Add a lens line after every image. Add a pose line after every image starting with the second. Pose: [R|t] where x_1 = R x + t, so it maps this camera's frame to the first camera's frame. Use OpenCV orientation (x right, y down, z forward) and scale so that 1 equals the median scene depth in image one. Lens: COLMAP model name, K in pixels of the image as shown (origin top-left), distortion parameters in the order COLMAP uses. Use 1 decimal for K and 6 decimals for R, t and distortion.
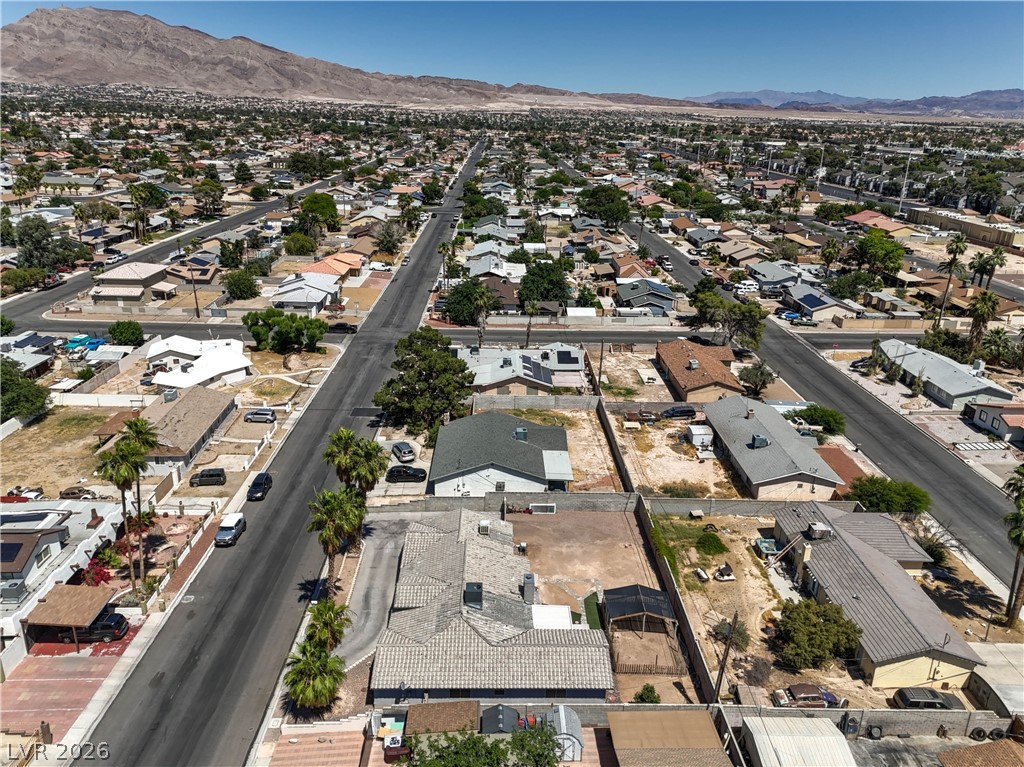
lens RADIAL K [[747.5, 0, 513.0], [0, 747.5, 384.3], [0, 0, 1]] dist [0.104385, -0.069382]
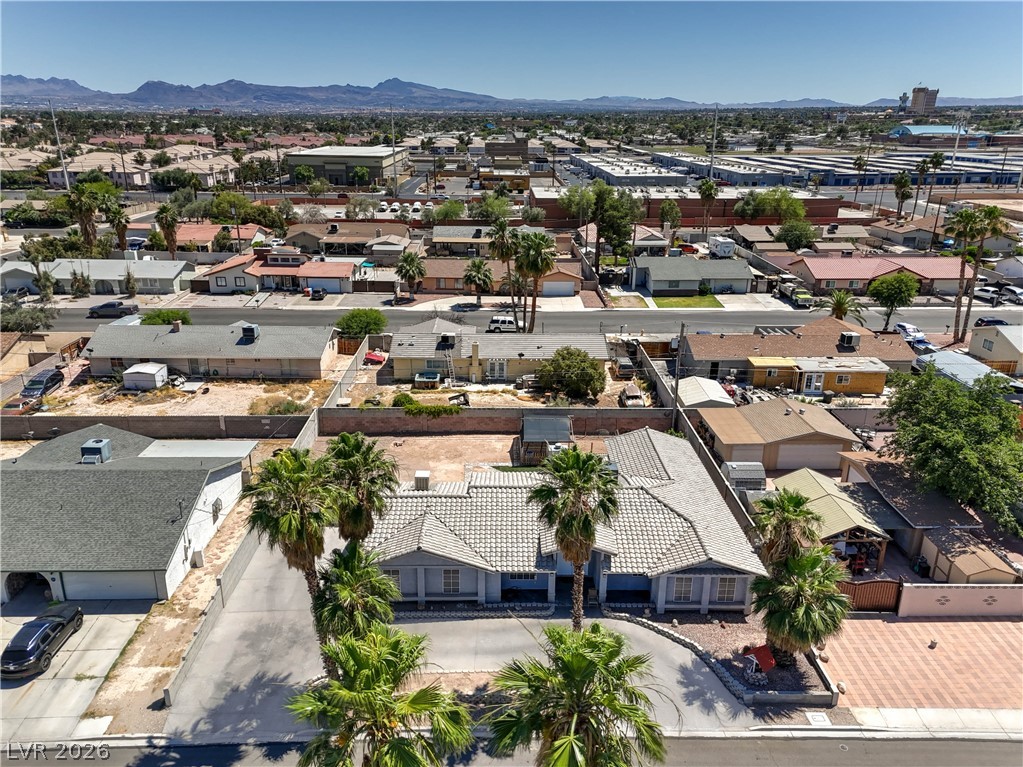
lens RADIAL K [[746.7, 0, 512.5], [0, 746.7, 384.3], [0, 0, 1]] dist [0.104385, -0.069382]
pose [[-0.000238, -0.356246, 0.934392, -0.346718], [0.335615, 0.880168, 0.335658, -0.042254], [-0.941999, 0.313676, 0.119352, 0.464252]]
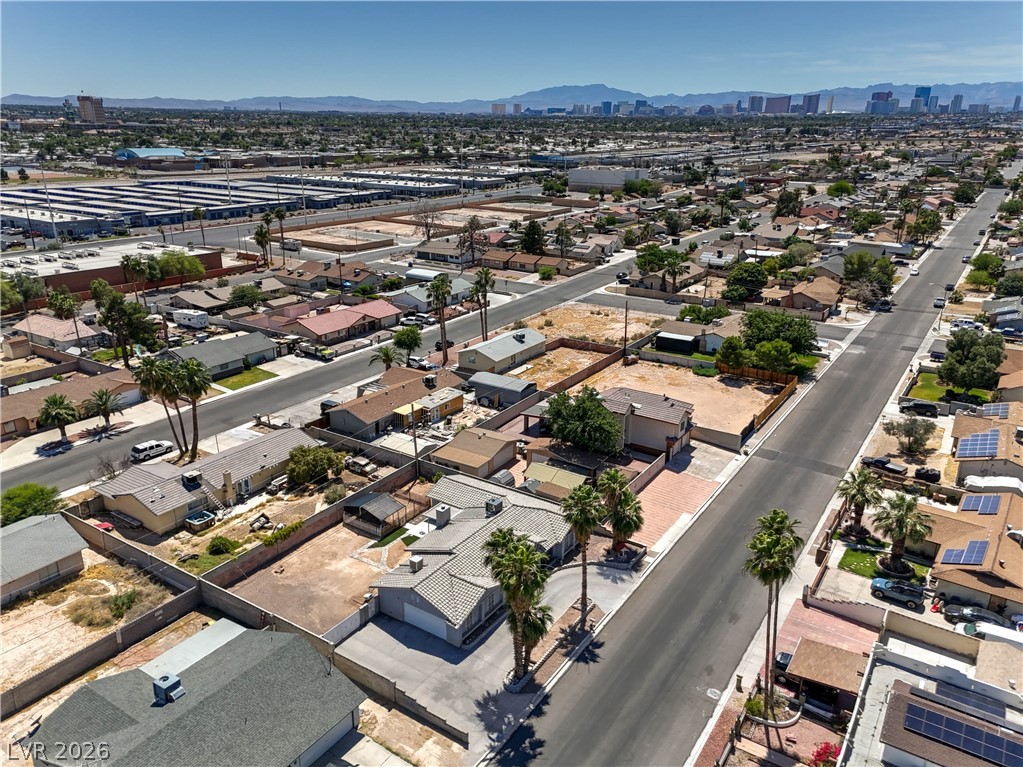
lens RADIAL K [[749.8, 0, 511.5], [0, 749.8, 383.5], [0, 0, 1]] dist [0.104834, -0.075593]
pose [[-0.822768, -0.212309, 0.527236, -0.334295], [0.172044, 0.791073, 0.587031, -0.299219], [-0.541714, 0.573698, -0.614343, 0.785190]]
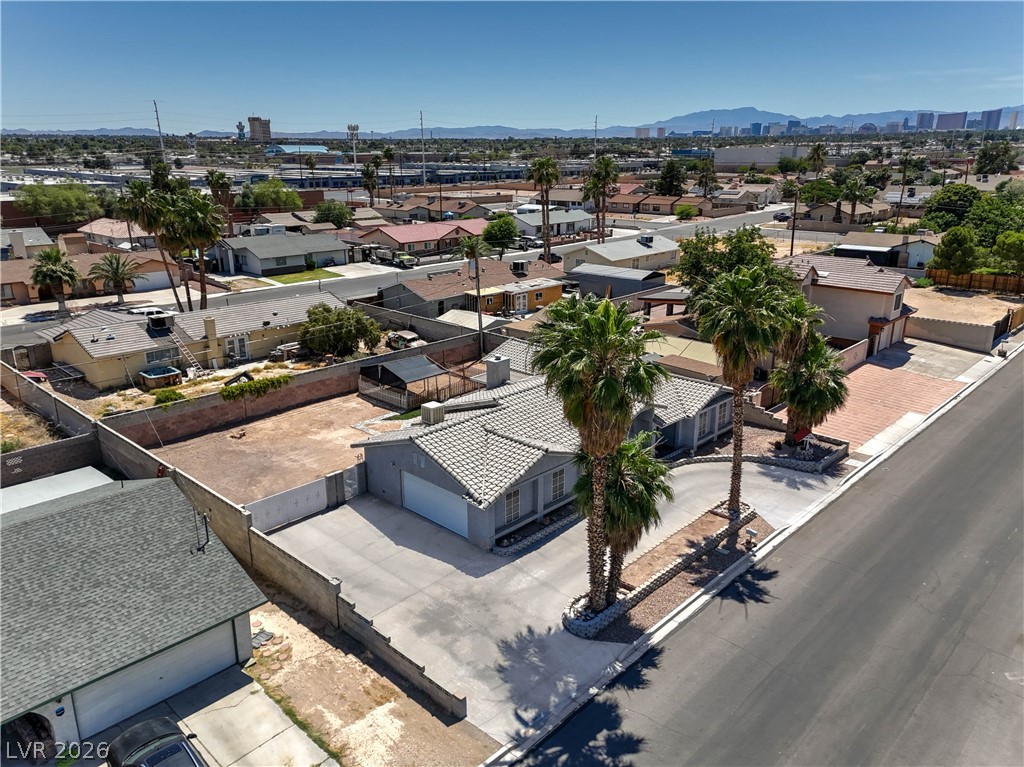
lens RADIAL K [[747.5, 0, 513.0], [0, 747.5, 384.3], [0, 0, 1]] dist [0.104385, -0.069382]
pose [[-0.710470, -0.228910, 0.665457, -0.245245], [0.231080, 0.817297, 0.527852, -0.055991], [-0.664706, 0.528797, -0.527768, 0.697551]]
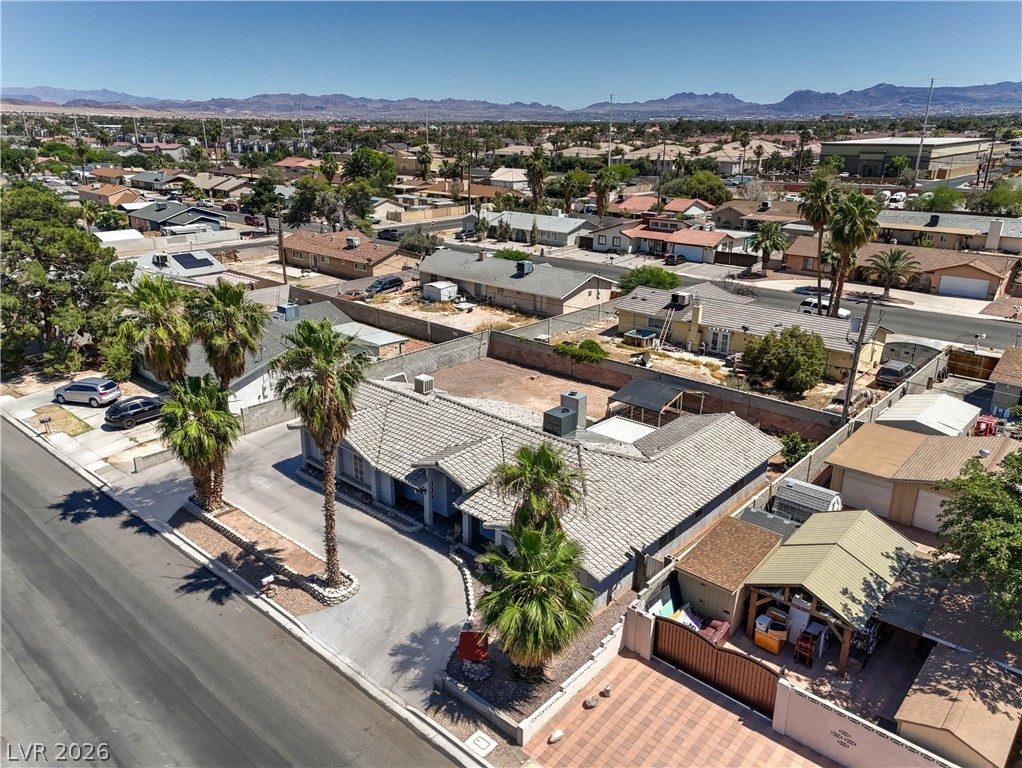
lens RADIAL K [[746.0, 0, 512.0], [0, 746.0, 384.8], [0, 0, 1]] dist [0.104385, -0.069382]
pose [[0.683362, -0.261646, 0.681585, -0.240999], [0.262068, 0.959266, 0.105492, 0.080343], [-0.681423, 0.106532, 0.724095, 0.269690]]
